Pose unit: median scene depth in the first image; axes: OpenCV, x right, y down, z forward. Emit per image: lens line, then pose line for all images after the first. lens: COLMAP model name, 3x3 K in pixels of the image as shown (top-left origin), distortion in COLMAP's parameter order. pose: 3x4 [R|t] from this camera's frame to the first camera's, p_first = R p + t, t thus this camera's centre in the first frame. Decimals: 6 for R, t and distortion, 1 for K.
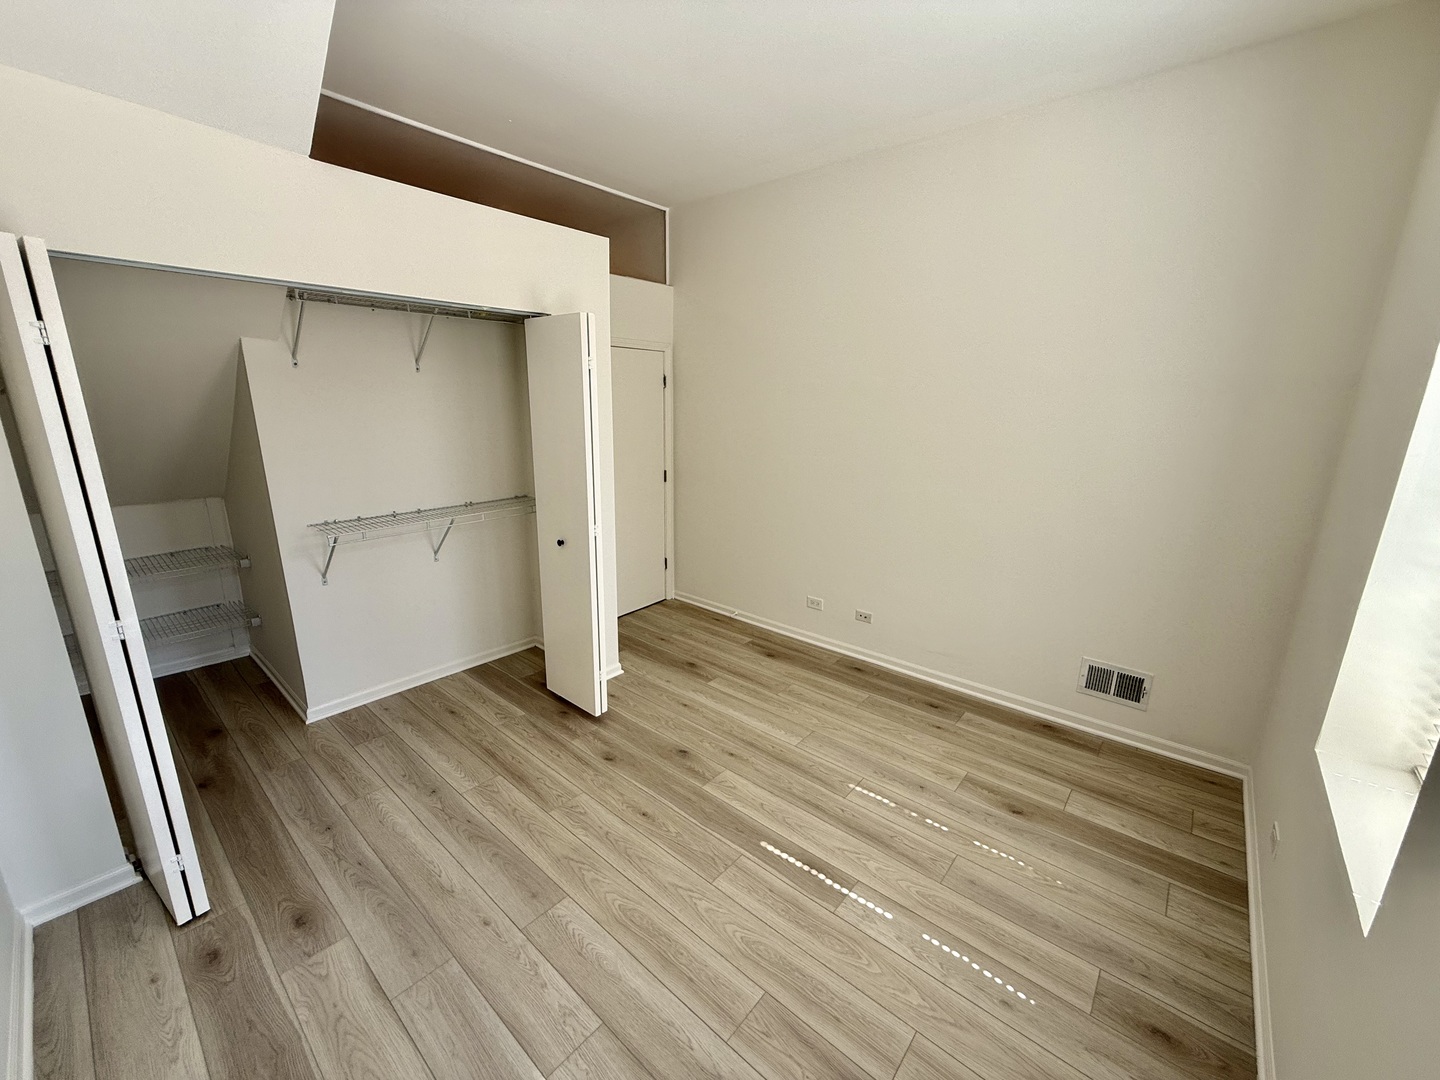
lens RADIAL K [[574.2, 0, 715.9], [0, 574.2, 538.2], [0, 0, 1]] dist [-0.000822, 0.000122]
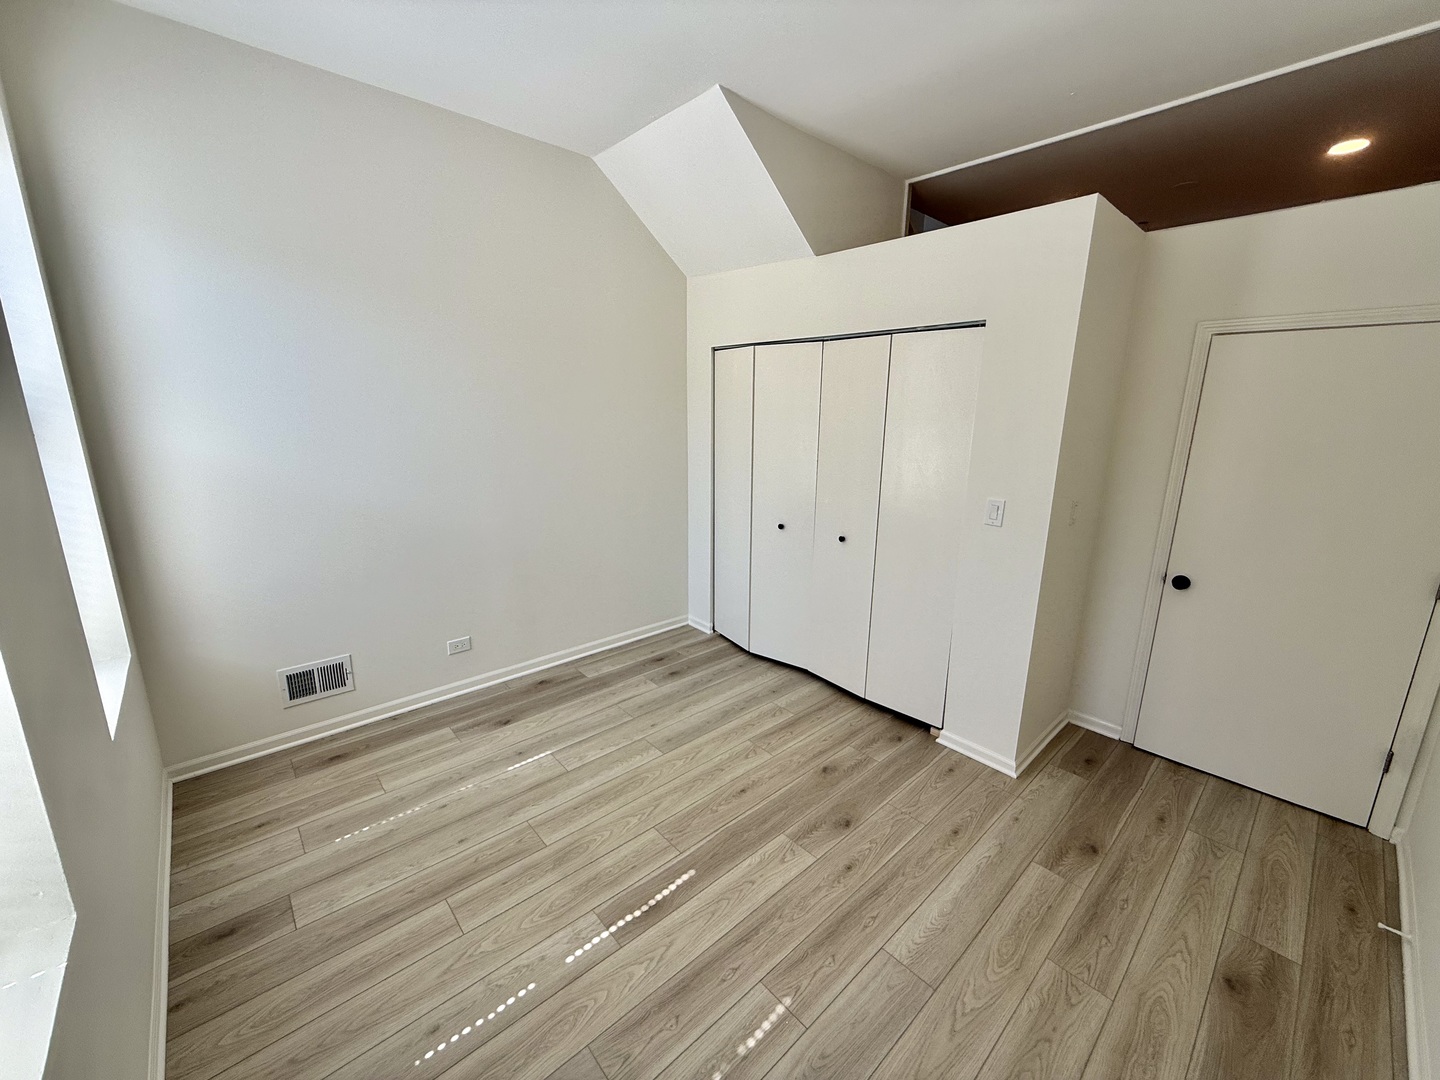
lens RADIAL K [[574.2, 0, 721.5], [0, 574.2, 538.4], [0, 0, 1]] dist [-0.000822, 0.000122]
pose [[-0.121557, 0.209565, -0.970210, 0.926096], [-0.252335, 0.938820, 0.234400, -0.234471], [0.959974, 0.273311, -0.061240, 0.996383]]
